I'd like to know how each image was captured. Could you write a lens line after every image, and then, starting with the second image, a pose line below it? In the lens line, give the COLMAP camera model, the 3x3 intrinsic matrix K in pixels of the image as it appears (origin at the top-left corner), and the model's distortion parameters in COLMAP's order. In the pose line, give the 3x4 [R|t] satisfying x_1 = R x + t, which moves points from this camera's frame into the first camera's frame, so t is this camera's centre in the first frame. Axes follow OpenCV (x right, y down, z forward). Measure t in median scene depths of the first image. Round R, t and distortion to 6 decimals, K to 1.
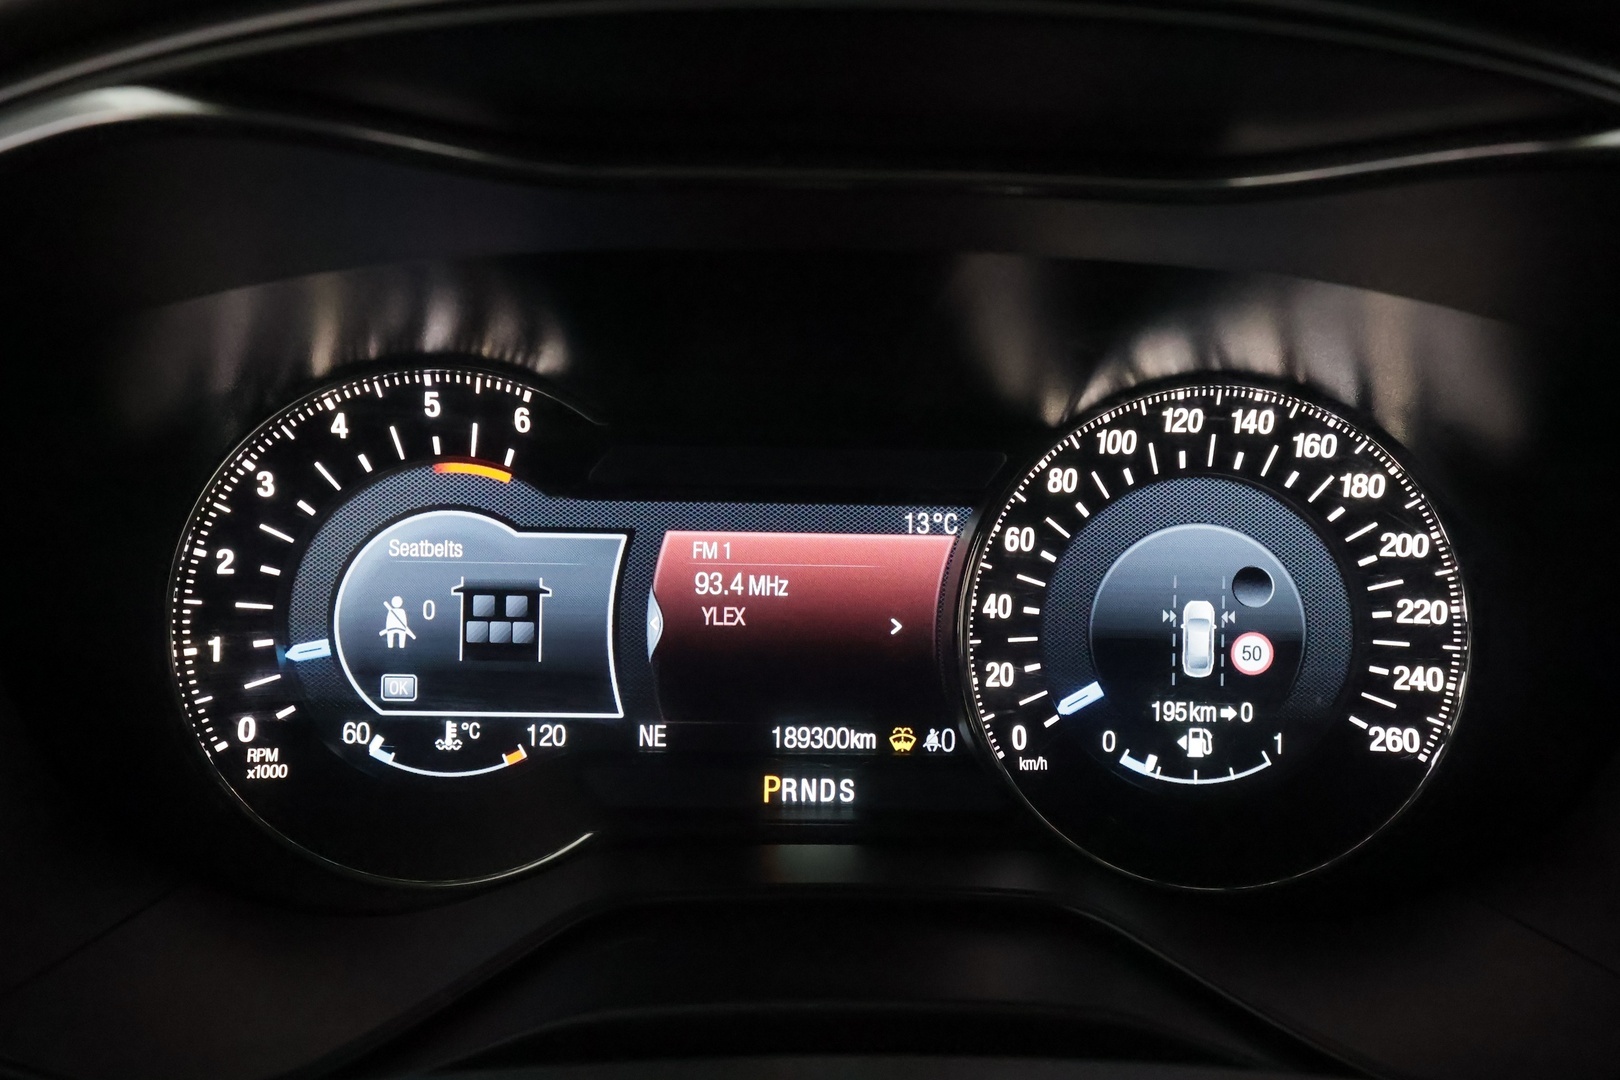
lens RADIAL K [[1262.7, 0, 806.0], [0, 1262.7, 540.1], [0, 0, 1]] dist [-0.001627, -0.000054]
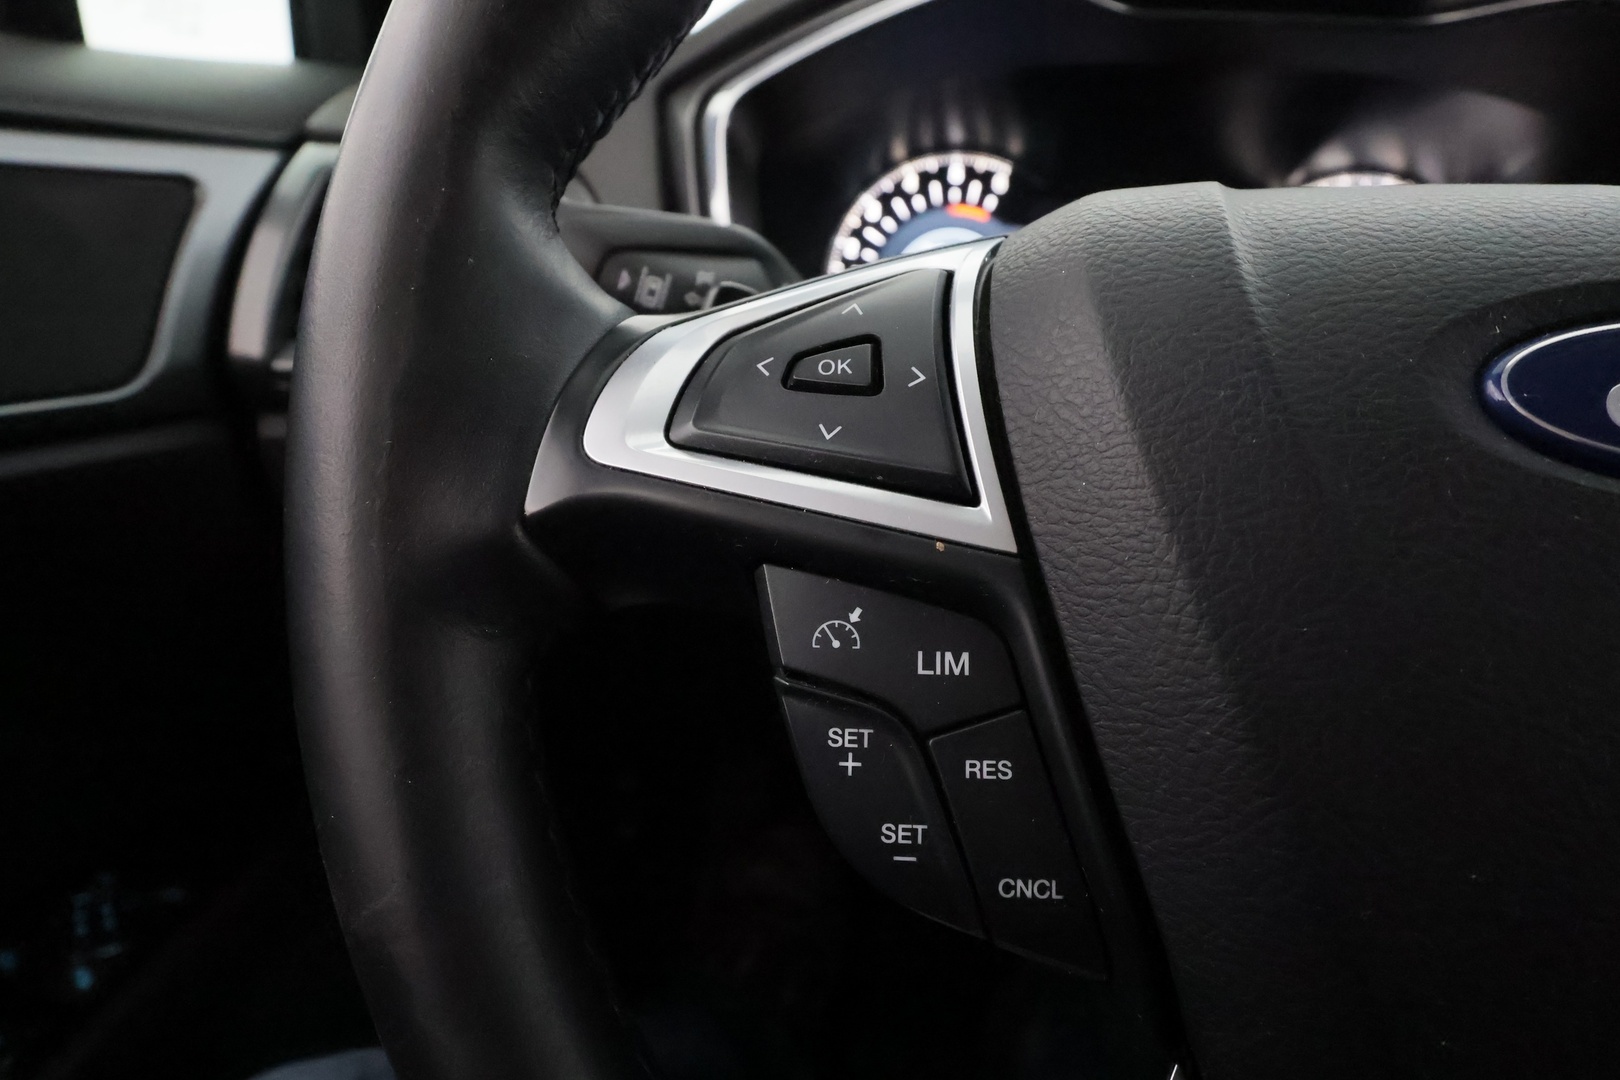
lens RADIAL K [[928.0, 0, 810.1], [0, 928.0, 544.4], [0, 0, 1]] dist [0.000040, -0.000694]
pose [[0.990377, 0.075404, -0.116047, -0.304480], [-0.063545, 0.992681, 0.102698, 0.340558], [0.122941, -0.094335, 0.987920, -0.553864]]
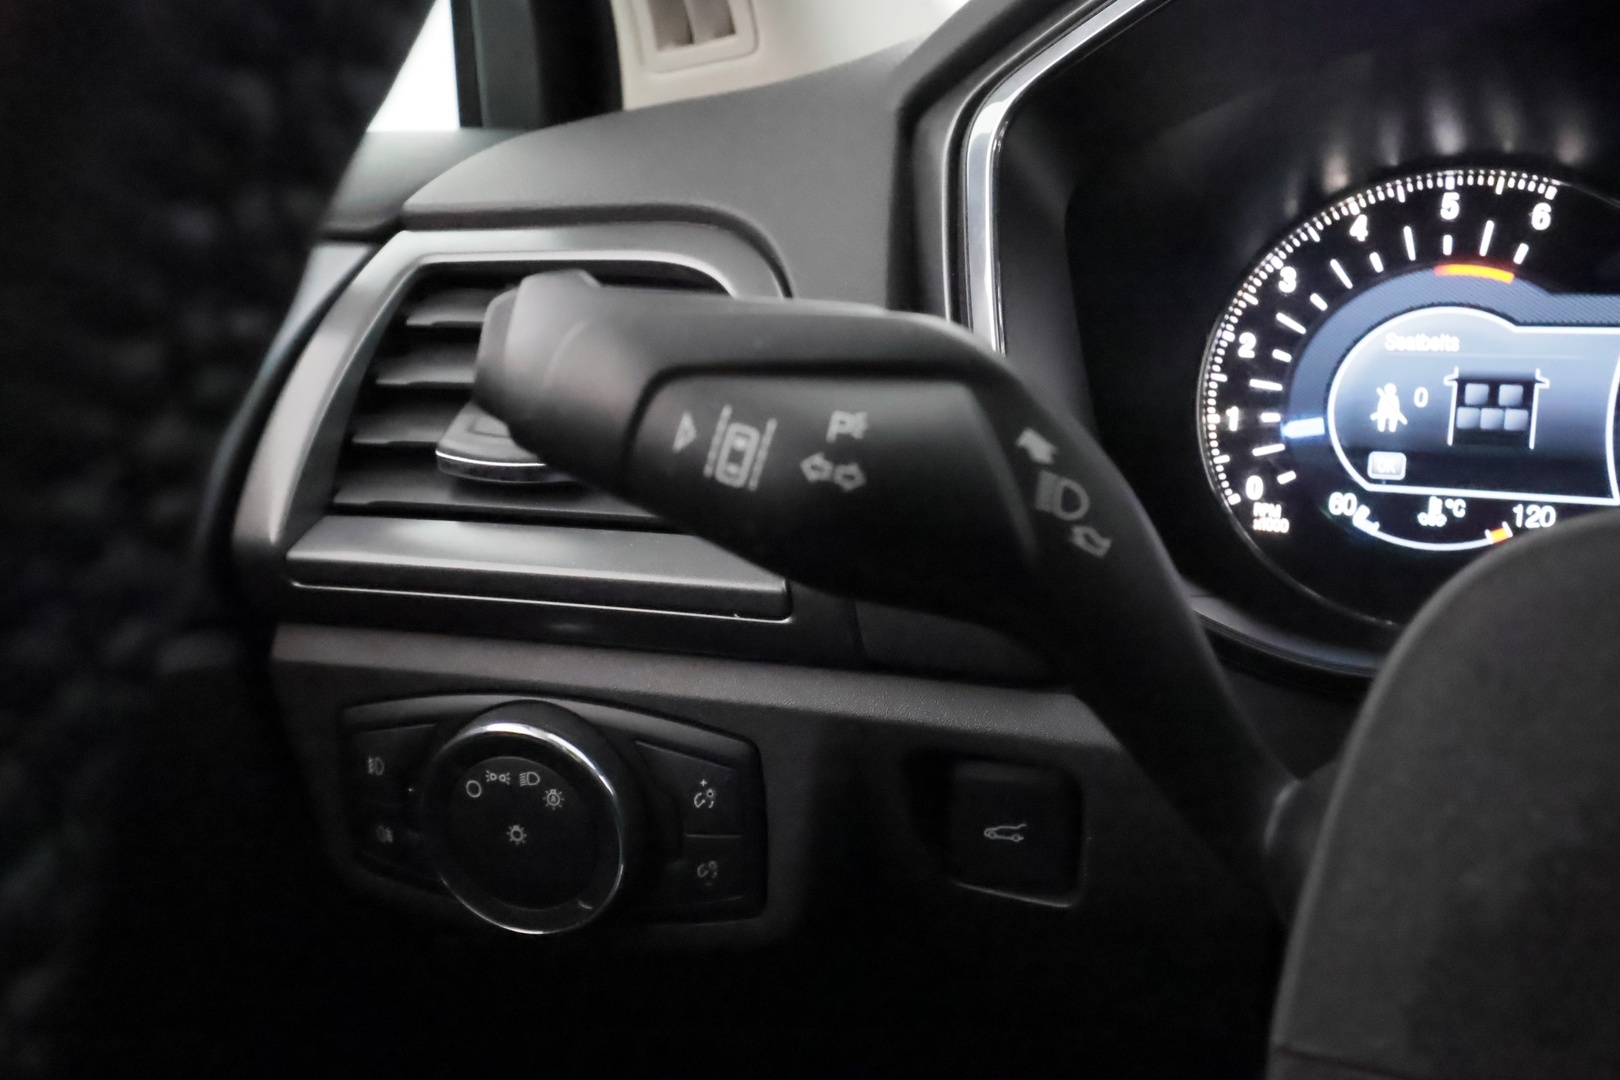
lens RADIAL K [[1262.7, 0, 806.0], [0, 1262.7, 540.1], [0, 0, 1]] dist [-0.001627, -0.000054]
pose [[0.893957, 0.062029, -0.443840, -0.285364], [-0.085861, 0.995734, -0.033778, 0.267445], [0.439851, 0.068305, 0.895469, -0.224942]]
